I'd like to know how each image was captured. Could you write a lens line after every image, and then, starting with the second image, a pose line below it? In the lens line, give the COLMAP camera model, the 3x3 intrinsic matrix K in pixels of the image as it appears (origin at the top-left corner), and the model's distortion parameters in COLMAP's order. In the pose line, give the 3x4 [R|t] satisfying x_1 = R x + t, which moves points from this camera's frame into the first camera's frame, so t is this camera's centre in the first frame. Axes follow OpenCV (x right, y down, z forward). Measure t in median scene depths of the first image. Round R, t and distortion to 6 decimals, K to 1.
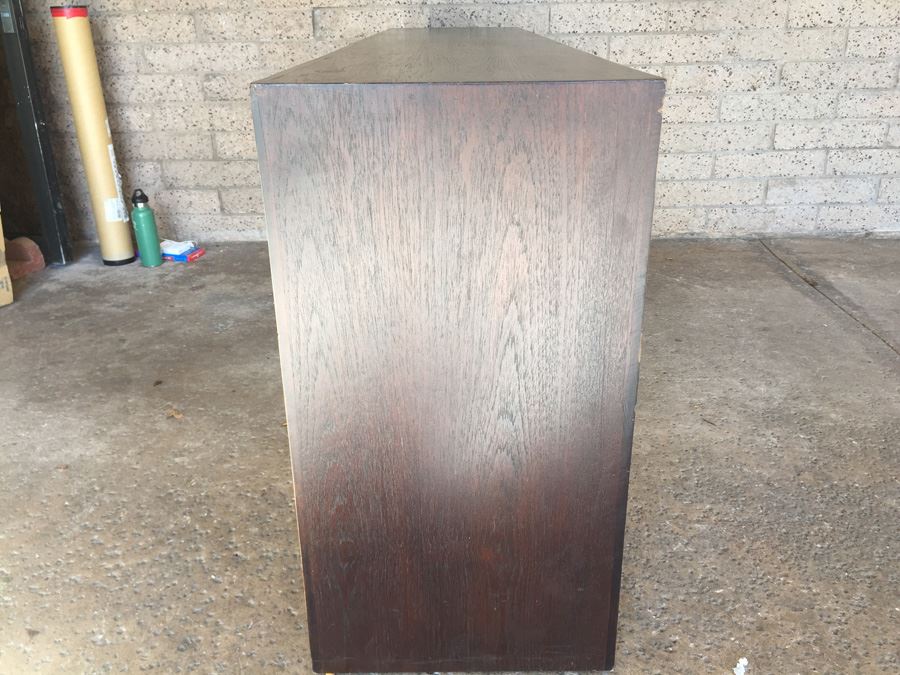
lens RADIAL K [[771.1, 0, 447.3], [0, 771.1, 335.8], [0, 0, 1]] dist [0.095795, -0.138953]
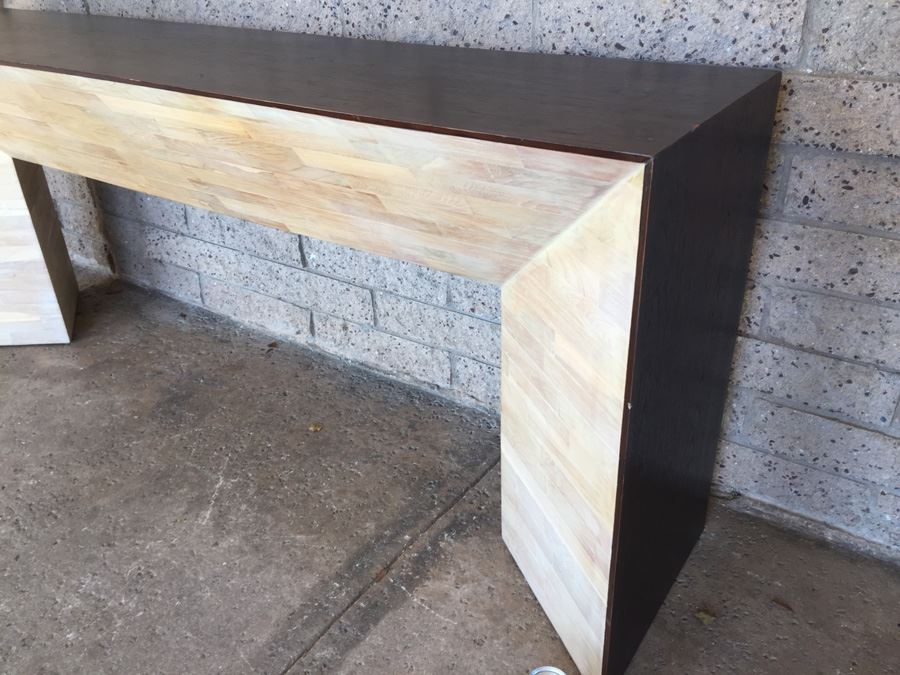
lens RADIAL K [[771.1, 0, 447.3], [0, 771.1, 335.8], [0, 0, 1]] dist [0.095795, -0.138953]
pose [[0.828489, 0.259423, -0.496293, 0.709442], [-0.195699, 0.964474, 0.177460, -0.321637], [0.524699, -0.049900, 0.849824, 0.602929]]
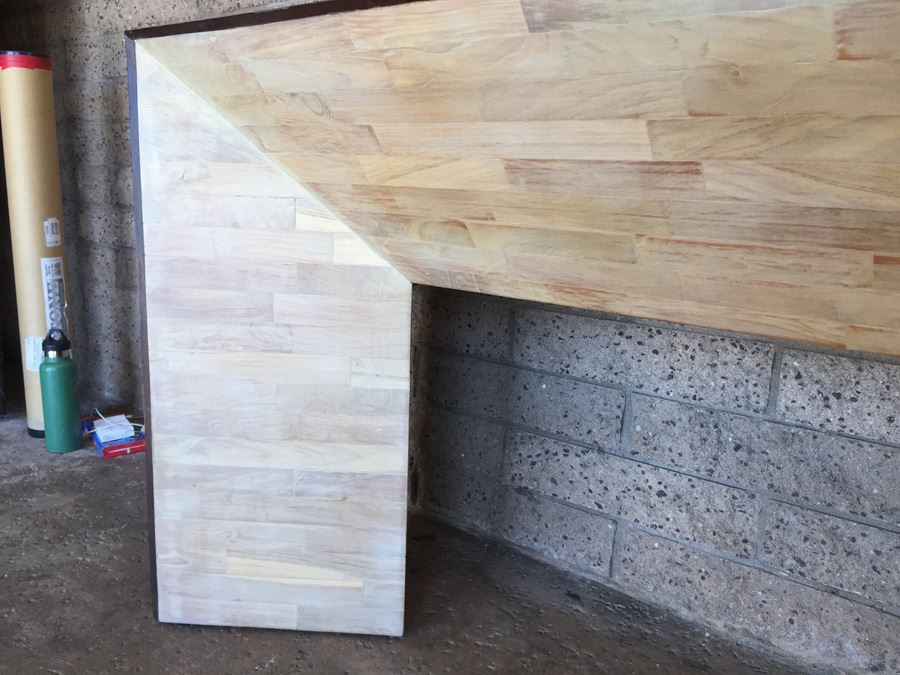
lens RADIAL K [[770.9, 0, 446.2], [0, 770.9, 334.6], [0, 0, 1]] dist [0.092655, -0.138042]
pose [[0.782570, 0.160494, -0.601520, 0.246193], [-0.281174, 0.953159, -0.111487, -0.213745], [0.555451, 0.256379, 0.791040, 0.716553]]
